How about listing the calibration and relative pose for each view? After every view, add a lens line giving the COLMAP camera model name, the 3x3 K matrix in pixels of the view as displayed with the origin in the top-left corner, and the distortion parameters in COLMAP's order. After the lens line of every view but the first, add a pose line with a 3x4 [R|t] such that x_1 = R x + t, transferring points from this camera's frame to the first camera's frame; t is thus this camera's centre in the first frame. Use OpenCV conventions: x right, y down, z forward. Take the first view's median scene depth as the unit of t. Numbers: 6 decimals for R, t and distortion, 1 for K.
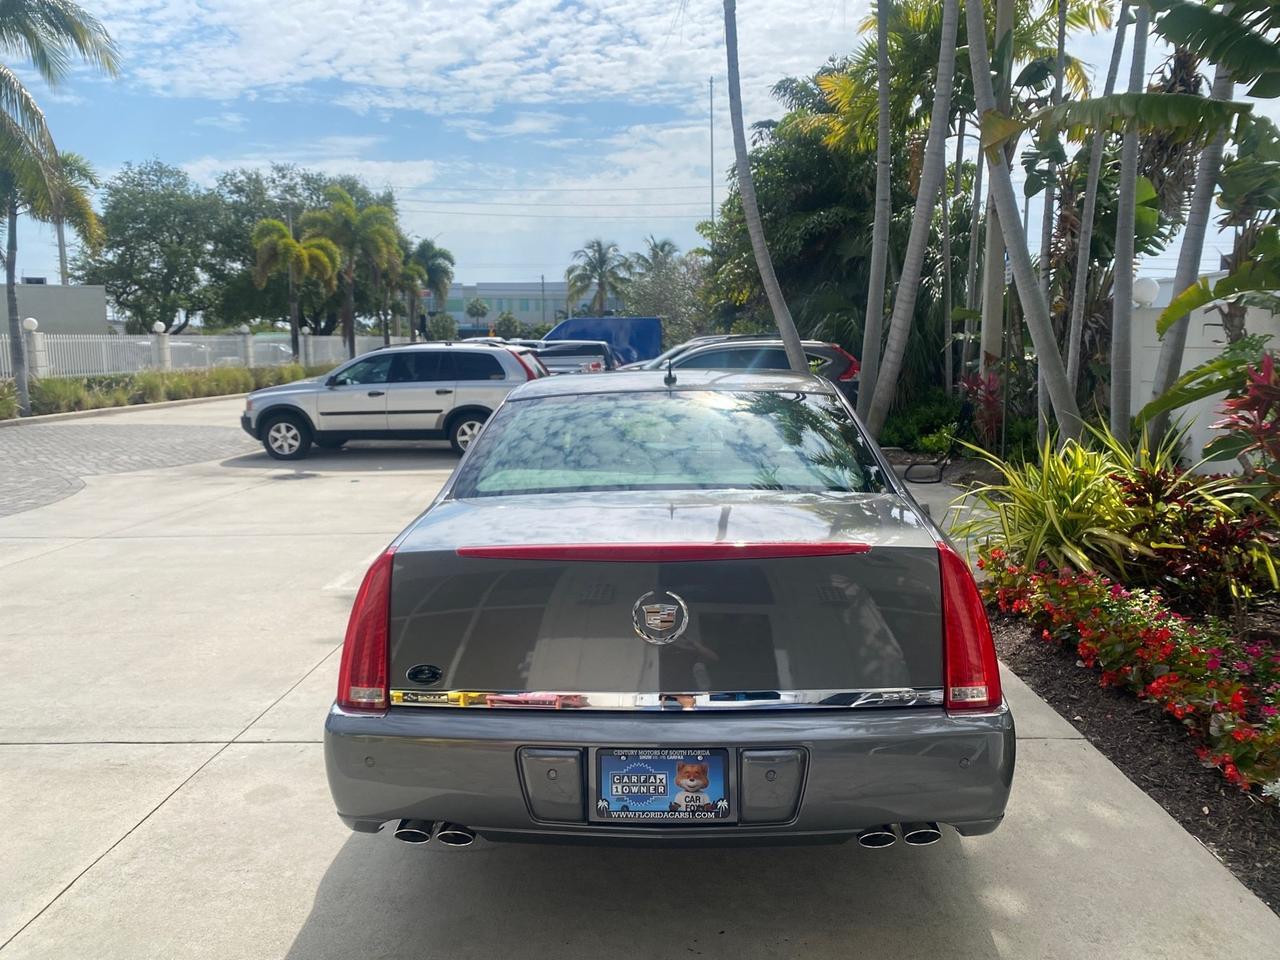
lens RADIAL K [[983.9, 0, 638.8], [0, 983.9, 474.3], [0, 0, 1]] dist [0.019921, -0.019168]
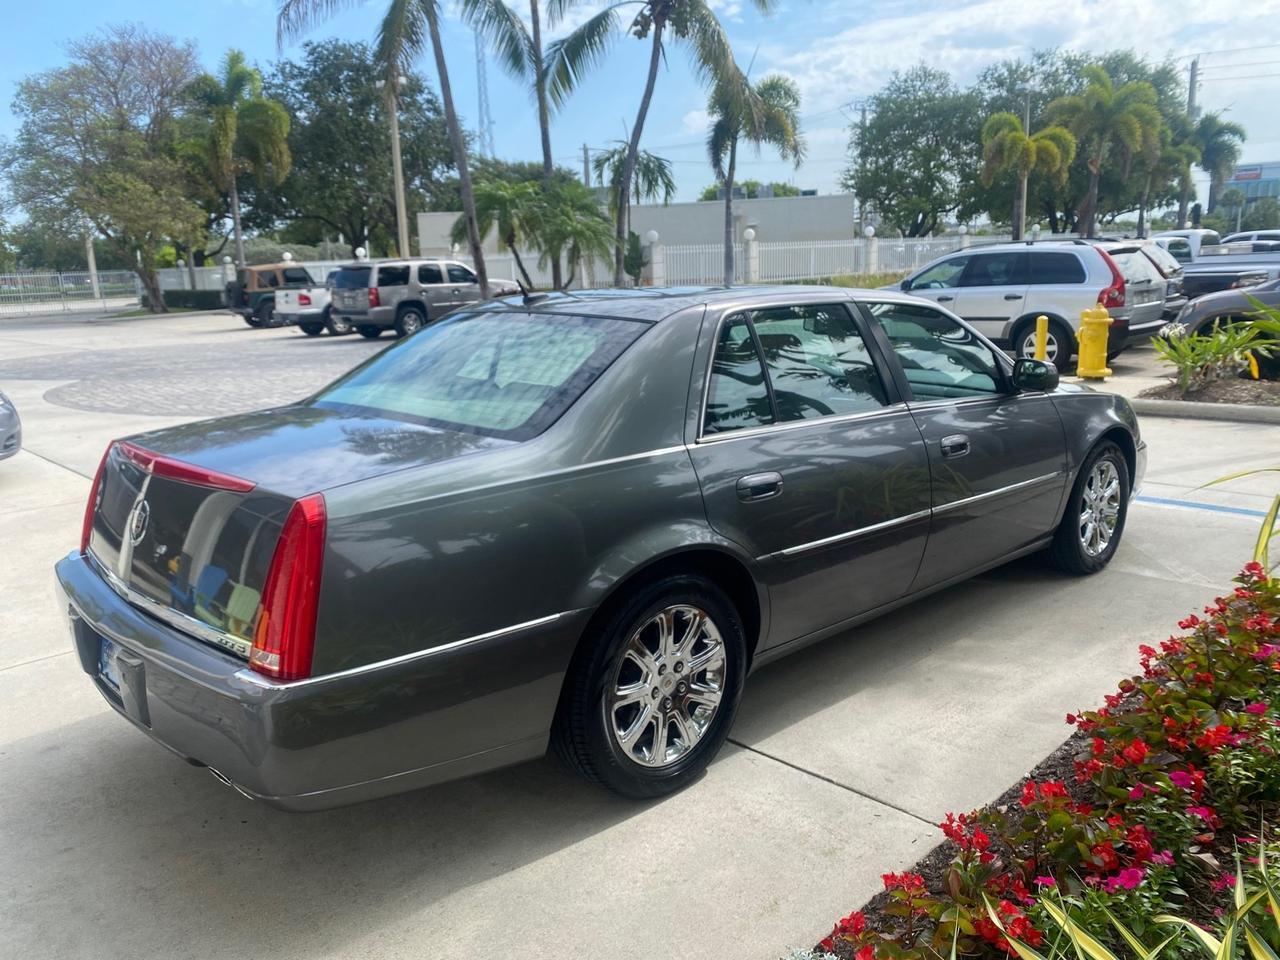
lens RADIAL K [[983.9, 0, 646.2], [0, 983.9, 475.1], [0, 0, 1]] dist [0.019921, -0.019168]
pose [[0.719475, 0.135260, -0.681220, 0.226575], [-0.066010, 0.989730, 0.126799, -0.016448], [0.691375, -0.046262, 0.721014, 0.112168]]
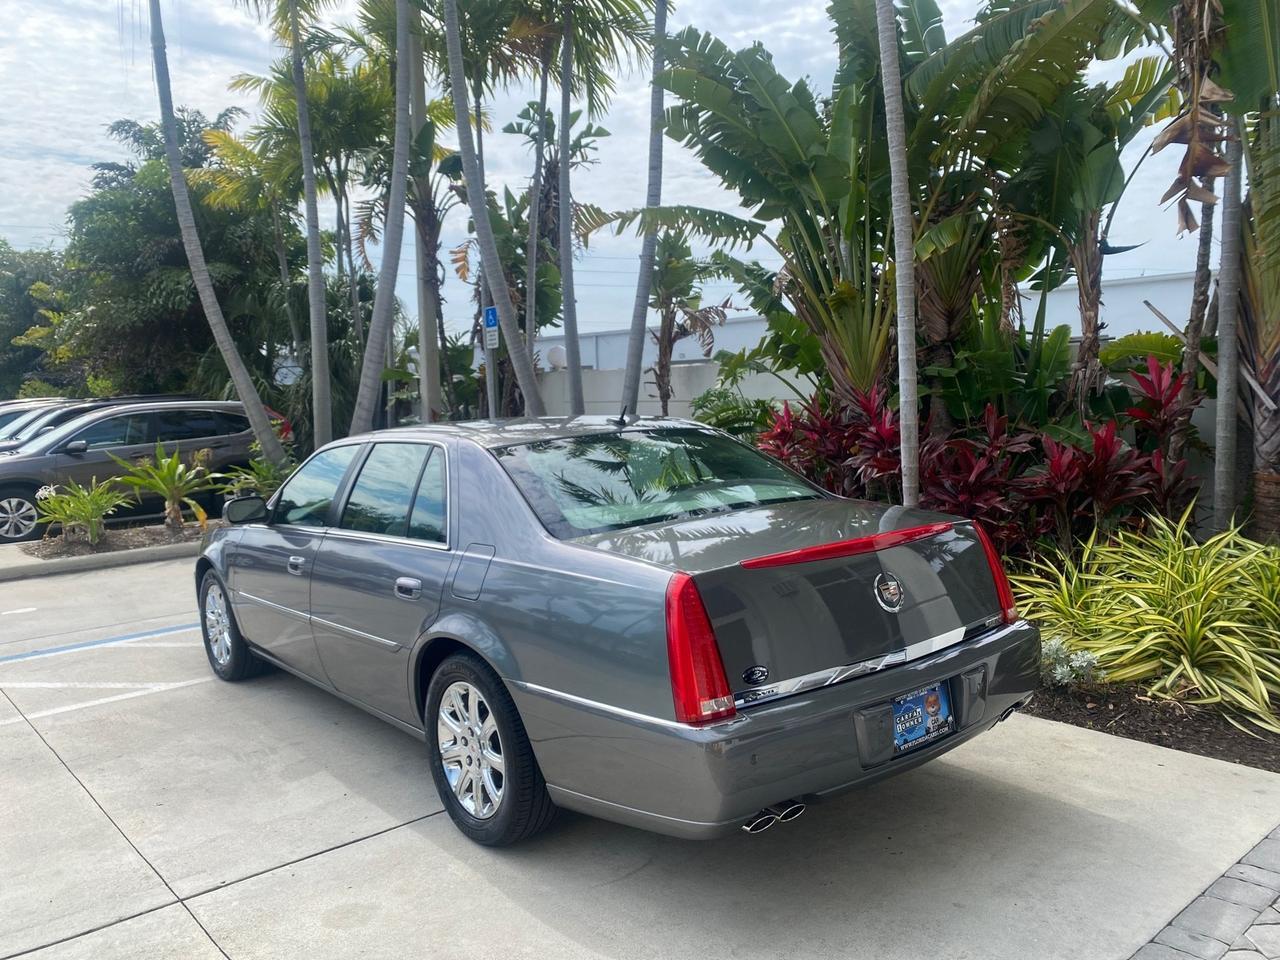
lens RADIAL K [[983.9, 0, 644.5], [0, 983.9, 470.9], [0, 0, 1]] dist [0.019921, -0.019168]
pose [[0.737555, -0.060944, 0.672531, -0.216143], [0.106901, 0.993898, -0.027170, -0.002127], [-0.666772, 0.091934, 0.739570, 0.048417]]
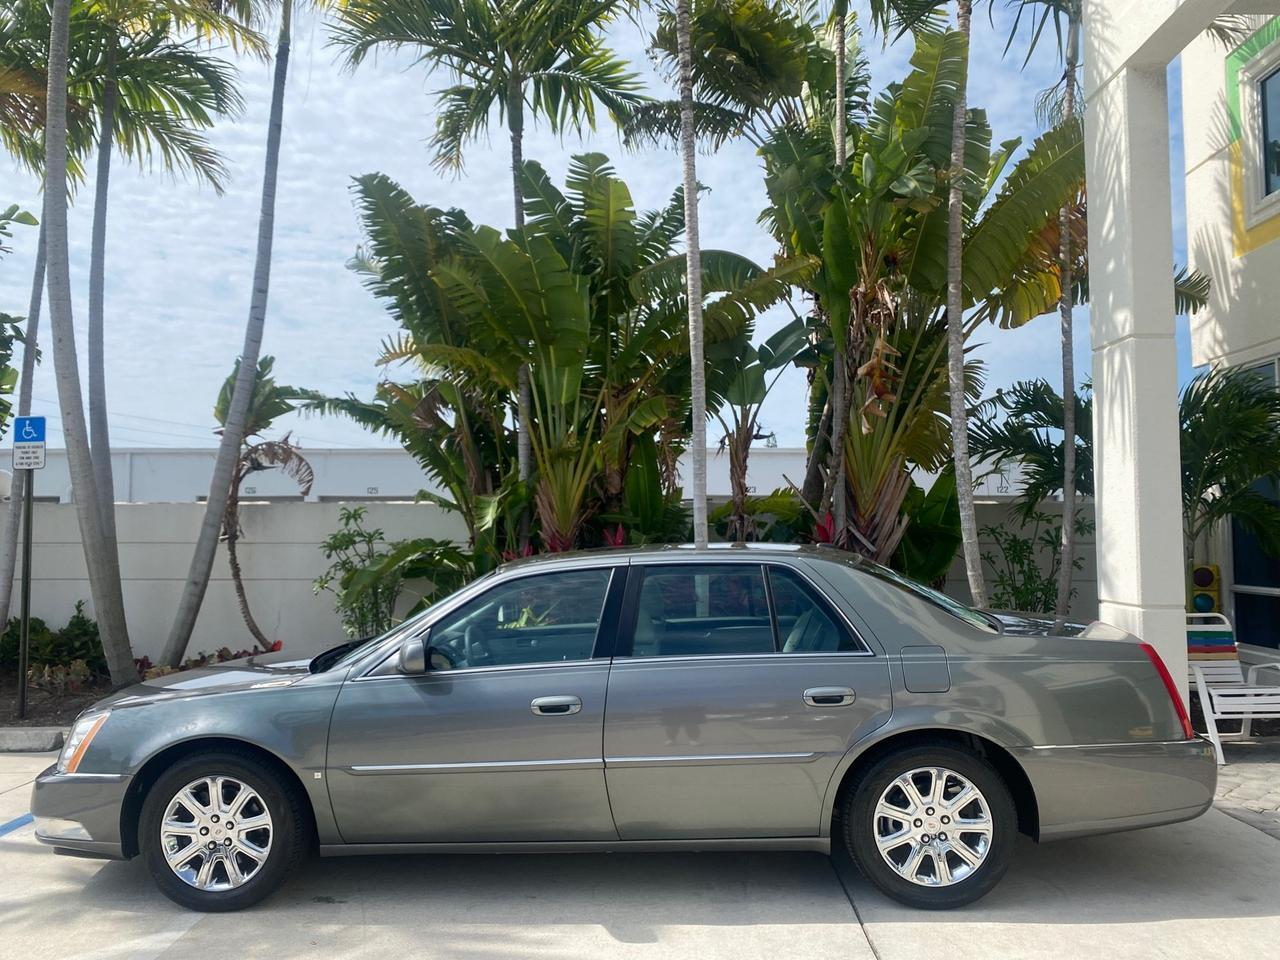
lens RADIAL K [[983.9, 0, 641.1], [0, 983.9, 475.3], [0, 0, 1]] dist [0.019921, -0.019168]
pose [[-0.016360, 0.074076, 0.997118, -0.403776], [0.136086, 0.988137, -0.071176, -0.041129], [-0.990562, 0.134529, -0.026247, 0.393827]]
